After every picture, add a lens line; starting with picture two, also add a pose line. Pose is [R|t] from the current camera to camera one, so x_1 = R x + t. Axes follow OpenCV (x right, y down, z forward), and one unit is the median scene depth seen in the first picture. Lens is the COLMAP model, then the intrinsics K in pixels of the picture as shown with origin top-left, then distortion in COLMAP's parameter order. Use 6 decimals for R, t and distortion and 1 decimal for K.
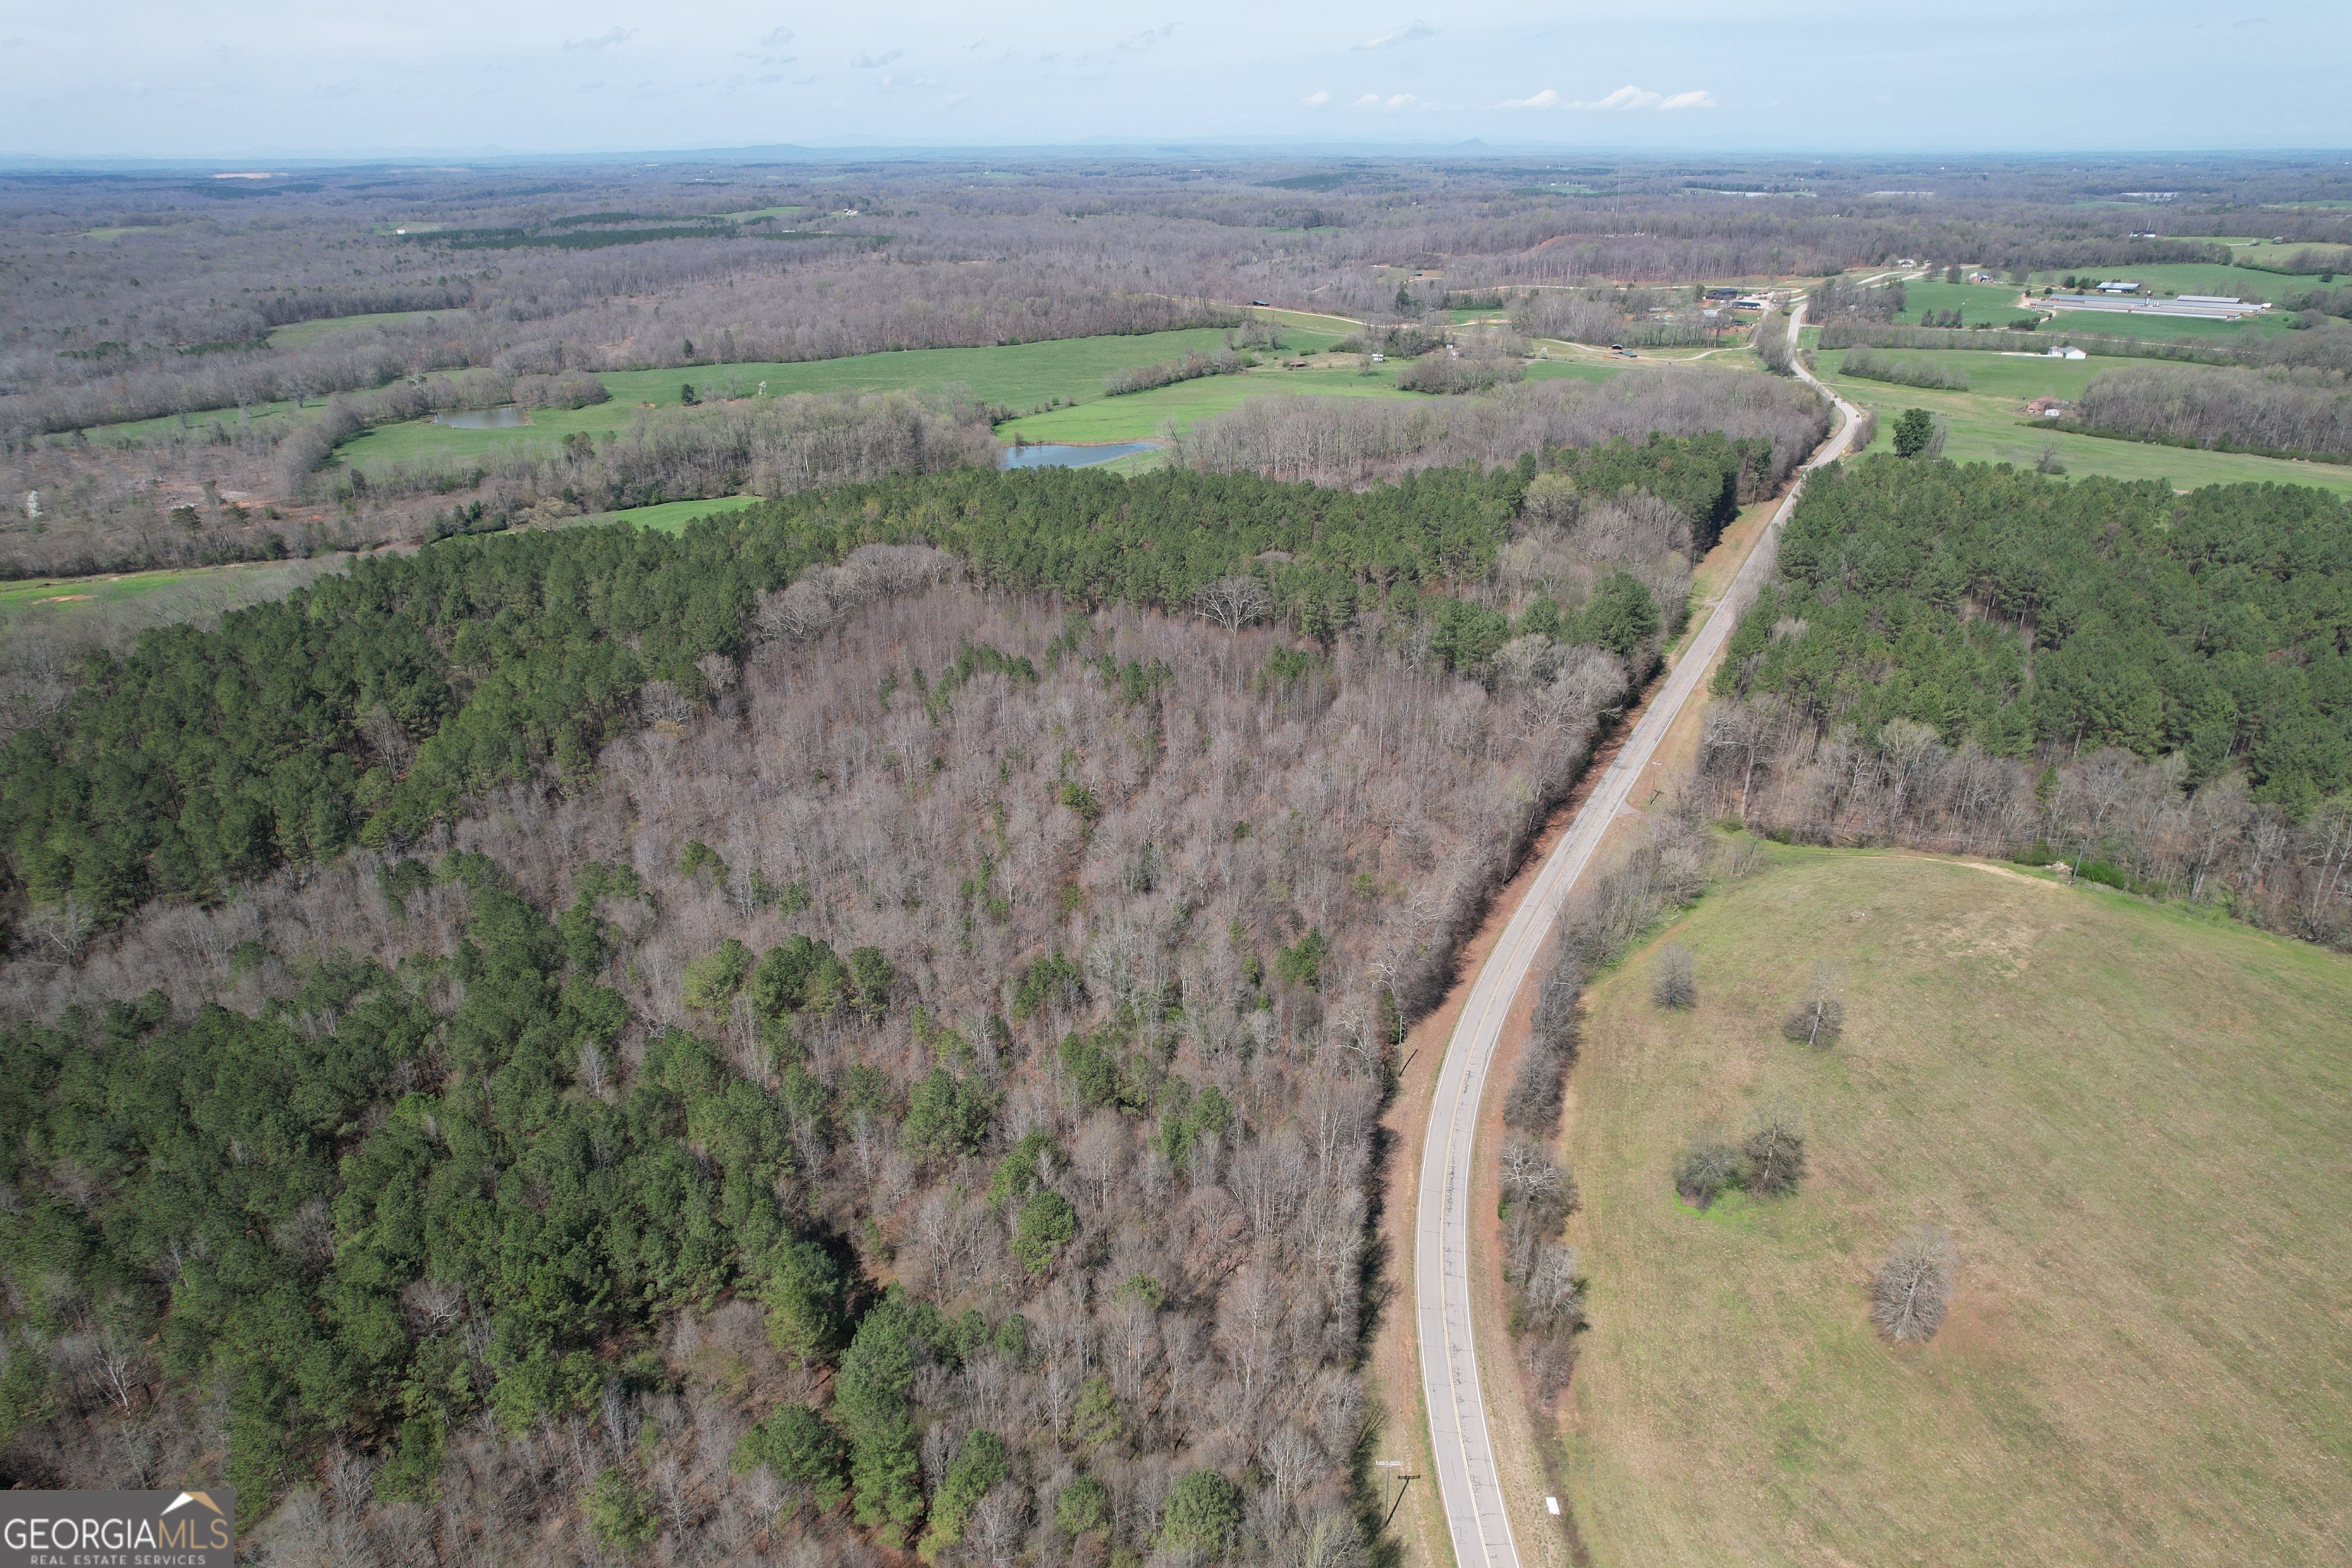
lens RADIAL K [[1512.6, 0, 1169.7], [0, 1512.6, 803.5], [0, 0, 1]] dist [-0.070833, 0.071384]
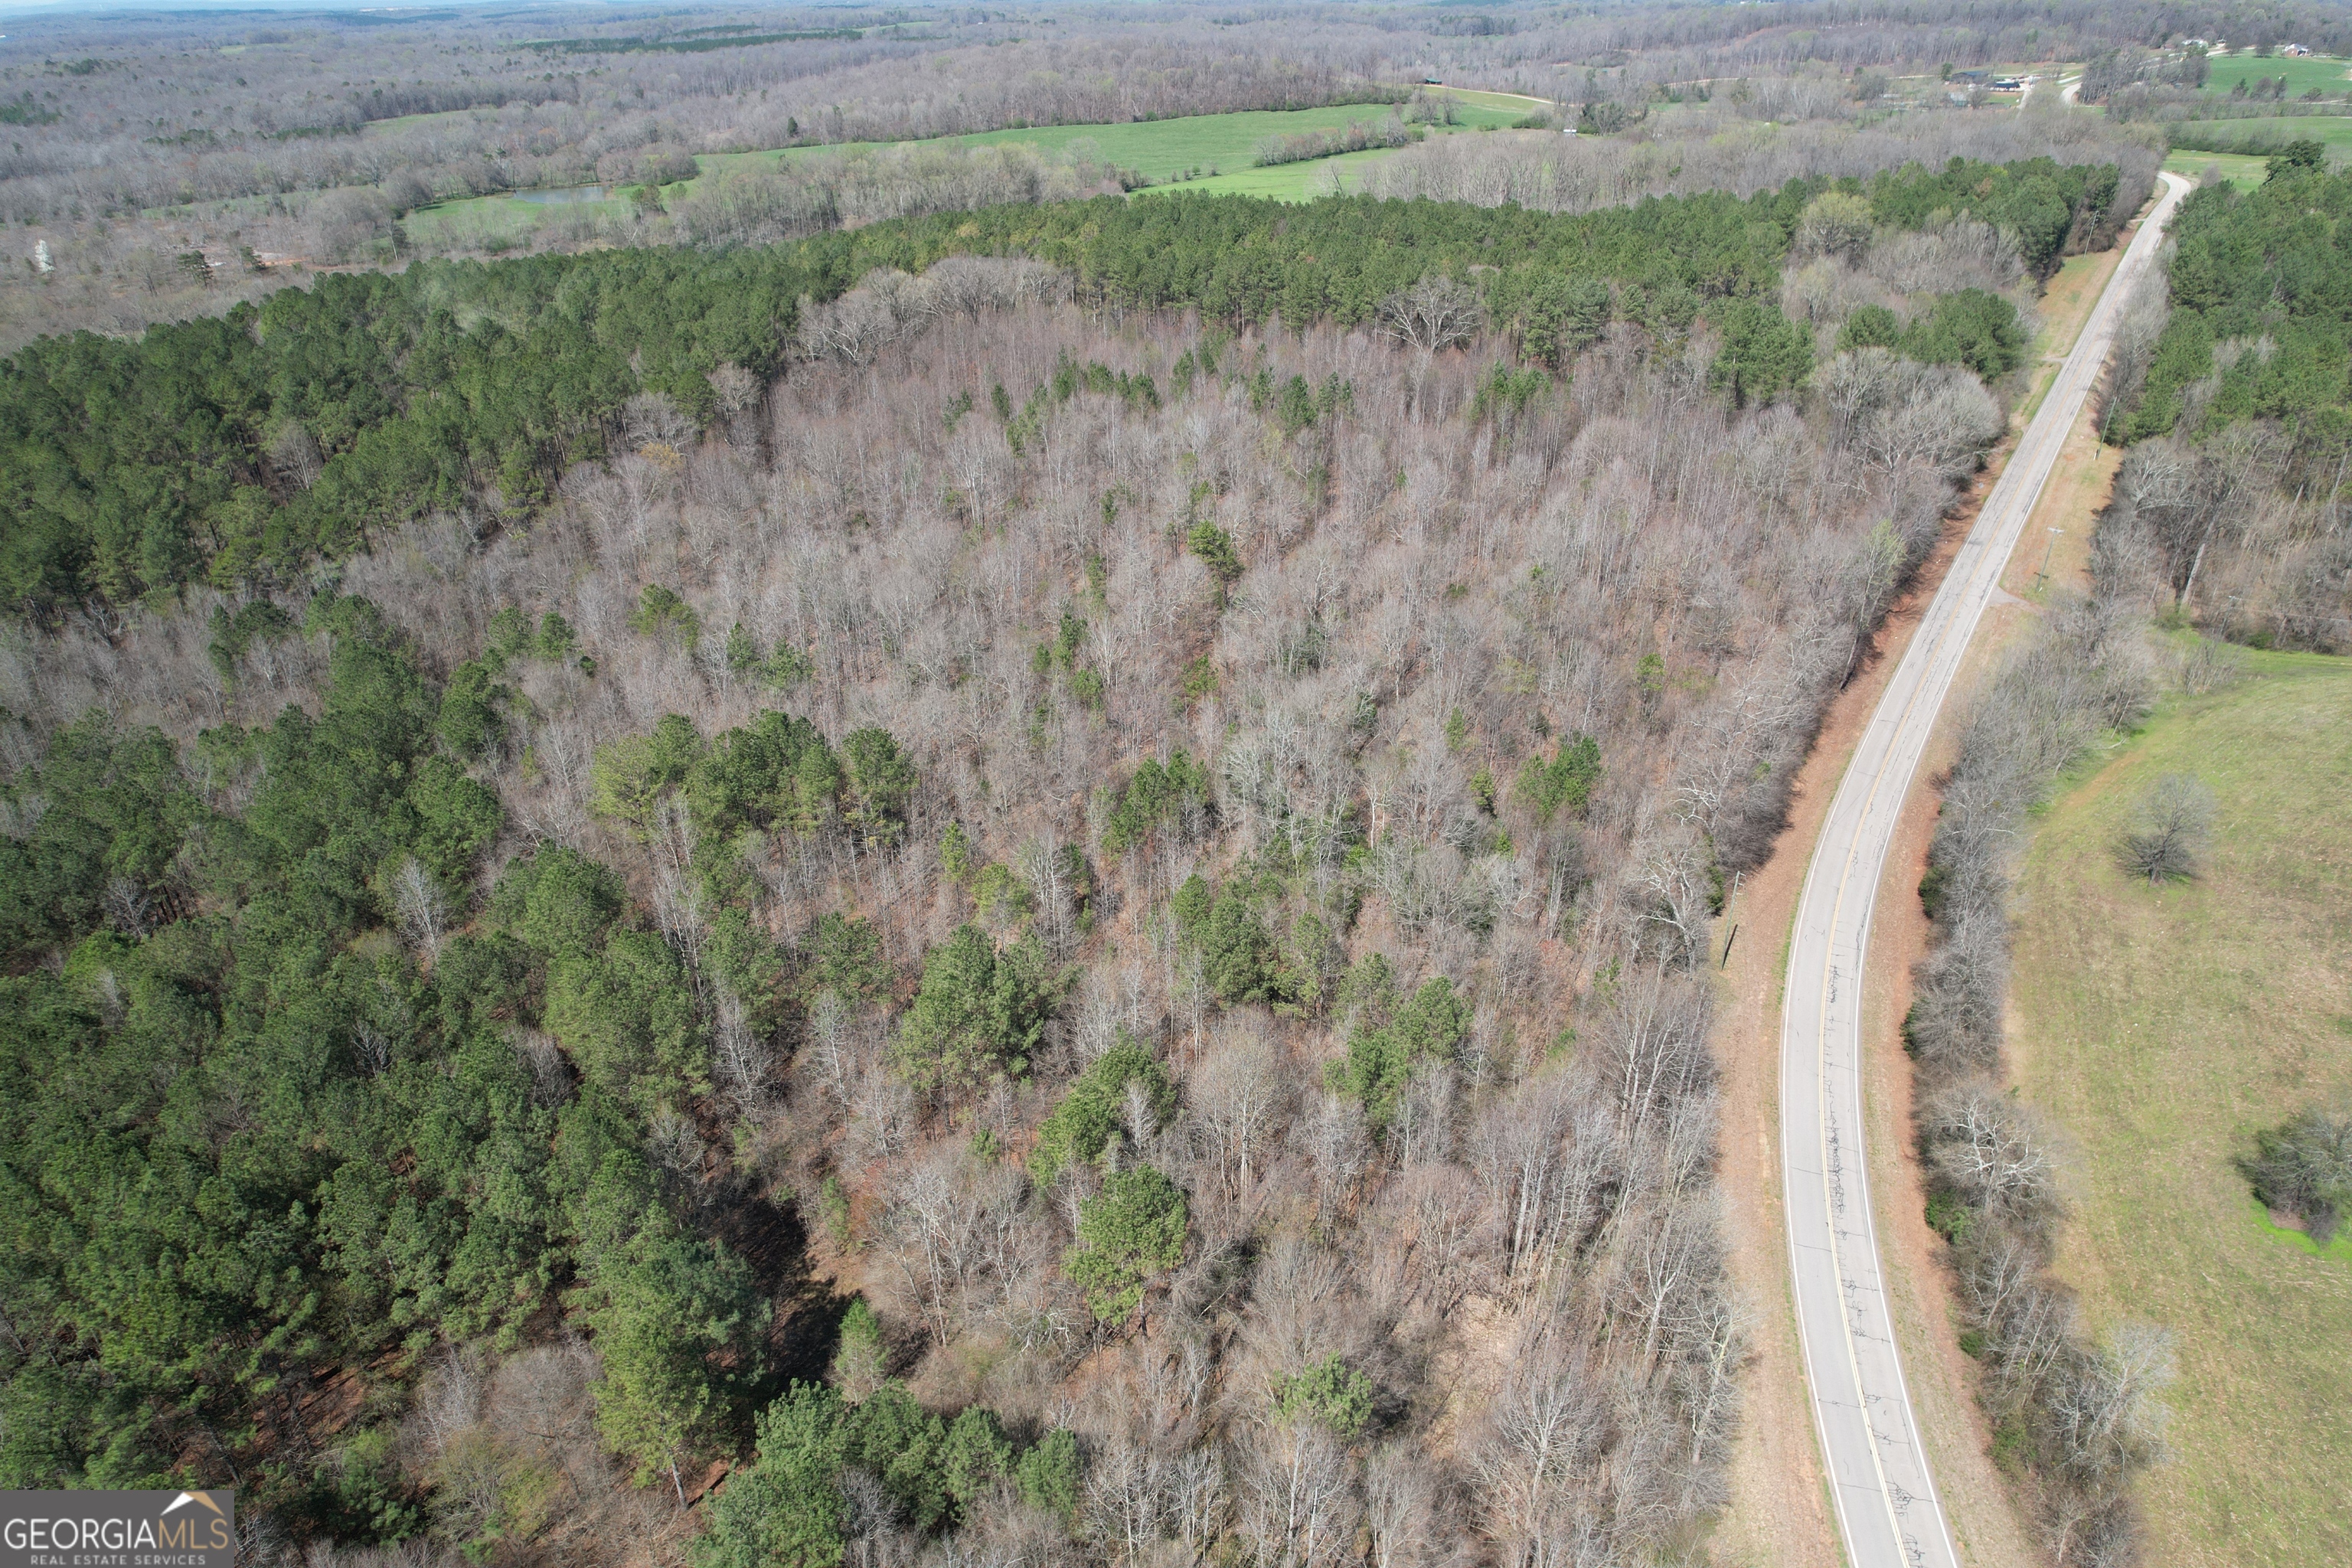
lens RADIAL K [[1512.6, 0, 1169.7], [0, 1512.6, 803.5], [0, 0, 1]] dist [-0.070833, 0.071384]
pose [[0.995967, 0.035674, -0.082323, -0.022053], [-0.028227, 0.995549, 0.089921, 0.059329], [0.085164, -0.087234, 0.992541, 0.346472]]
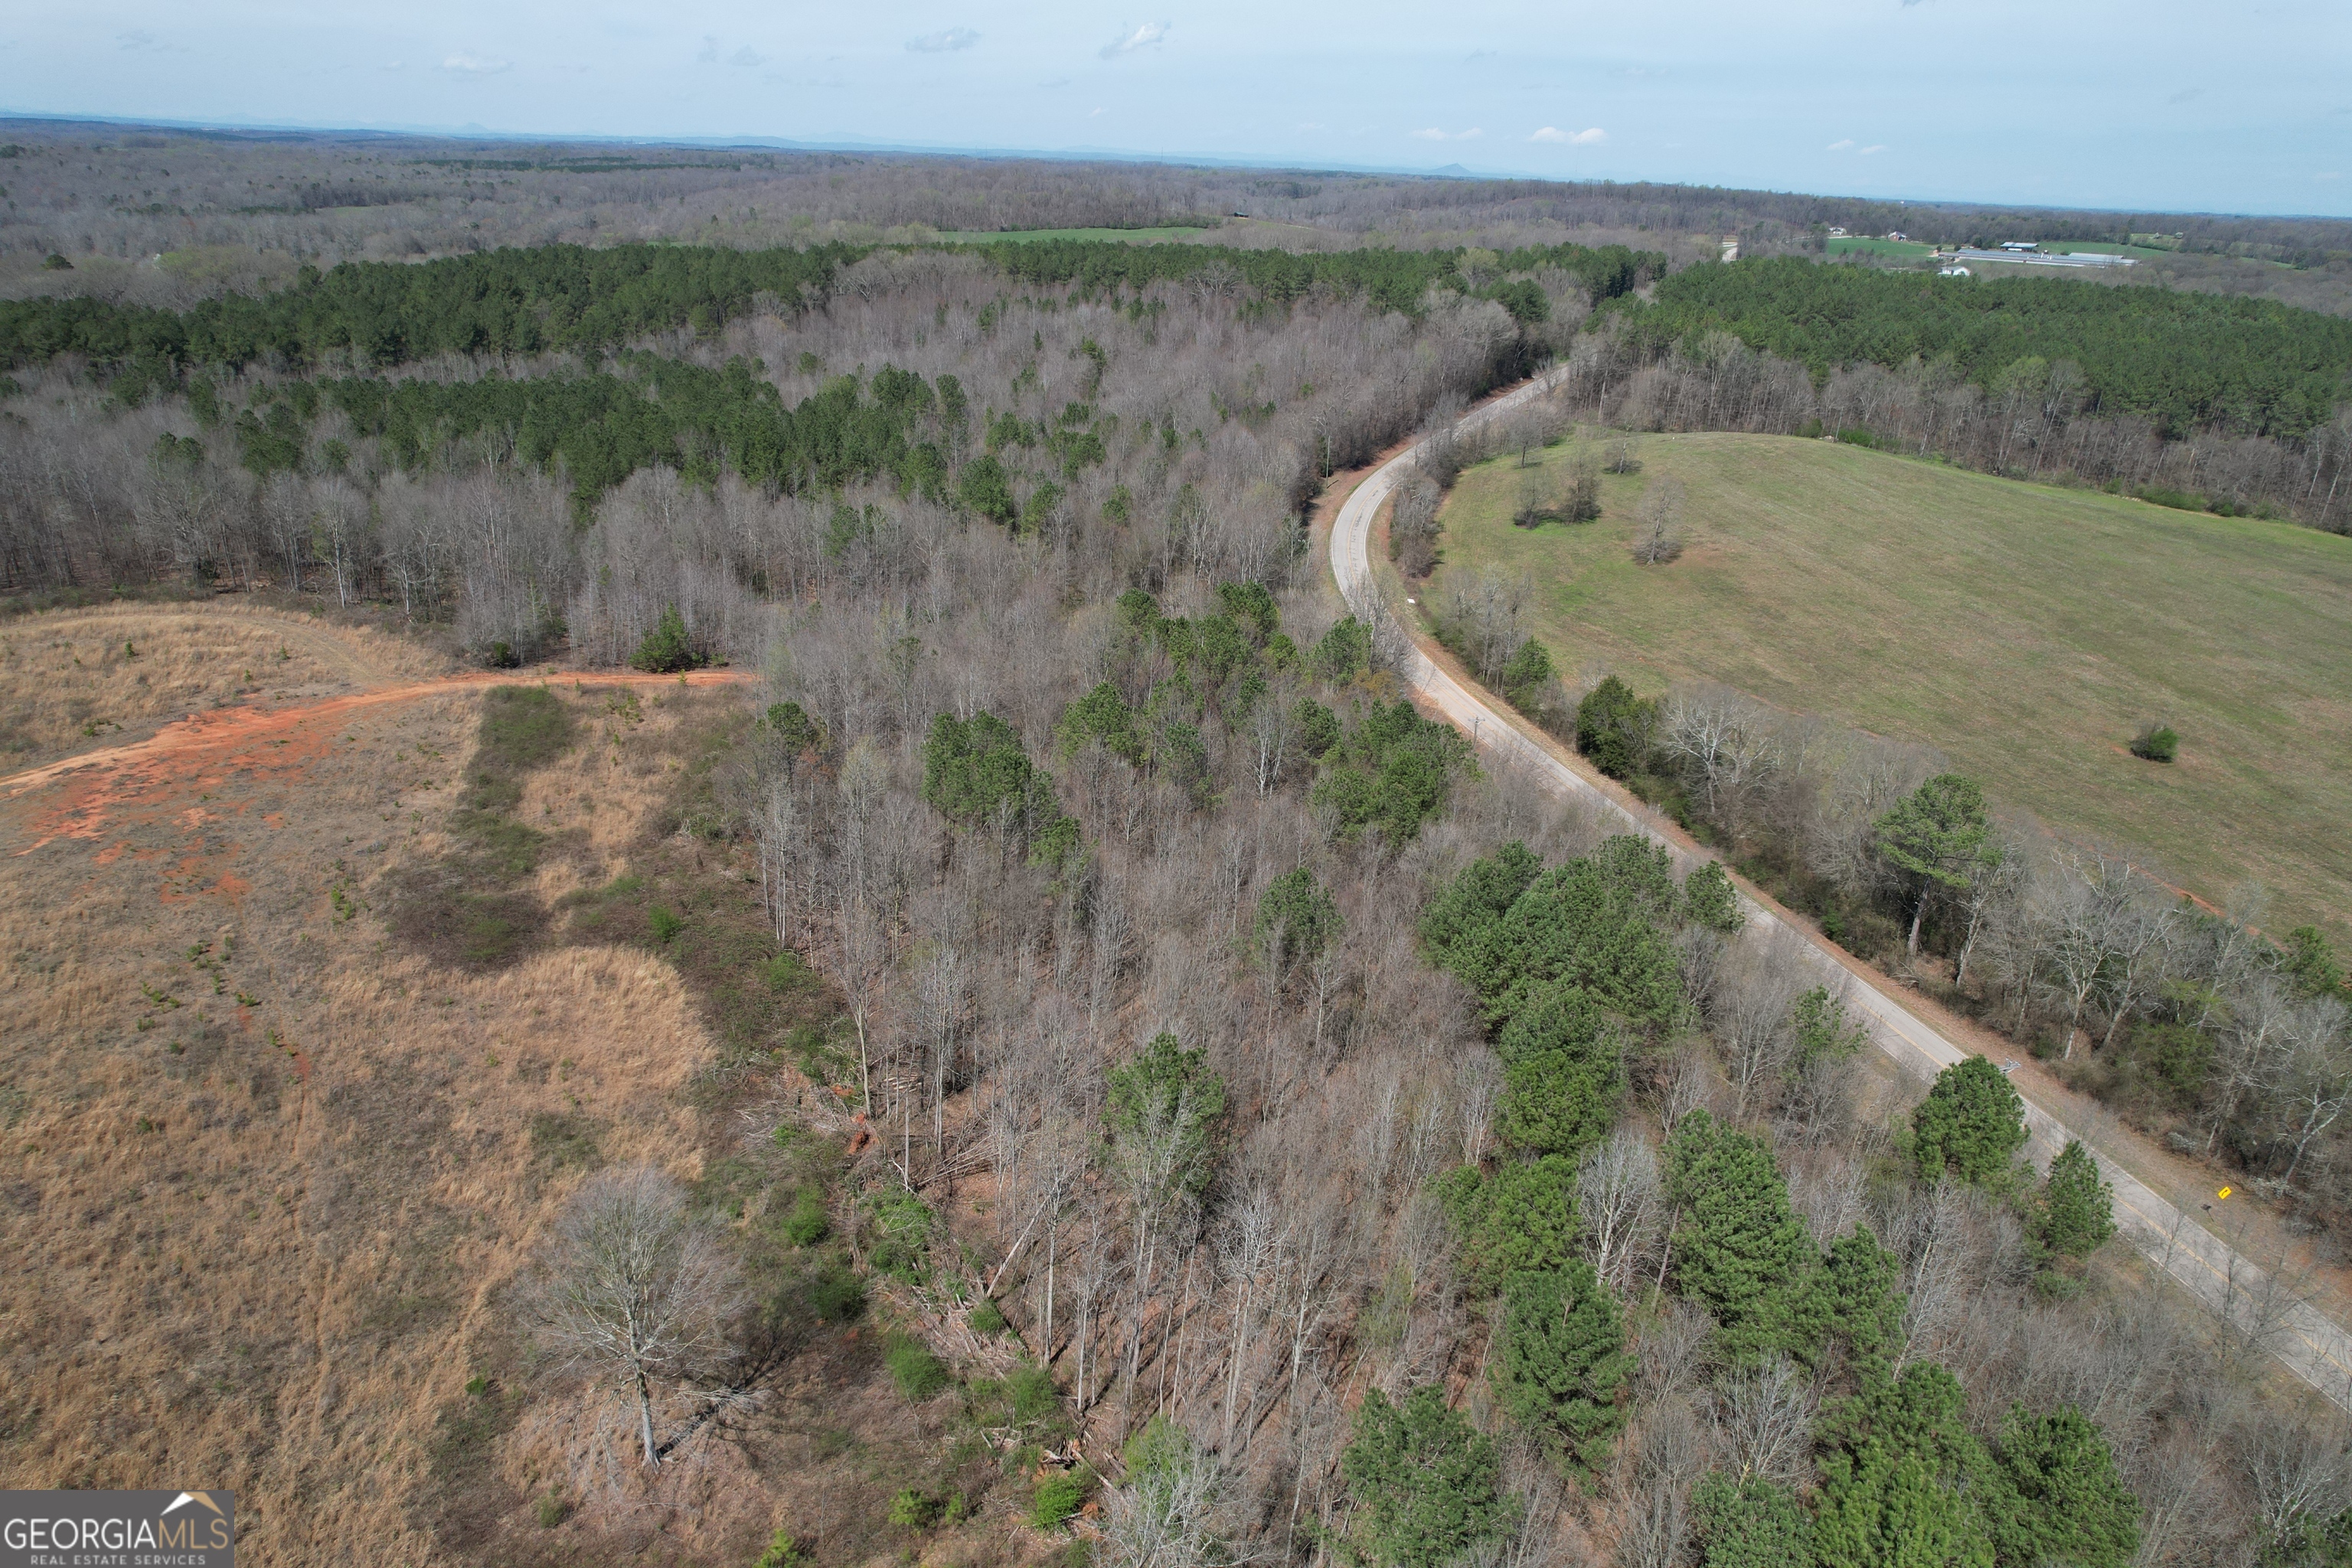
lens RADIAL K [[1512.6, 0, 1169.7], [0, 1512.6, 803.5], [0, 0, 1]] dist [-0.070833, 0.071384]
pose [[0.998912, 0.037942, 0.027114, -0.017269], [-0.037688, 0.999241, -0.009817, 0.452562], [-0.027466, 0.008784, 0.999584, -0.356244]]
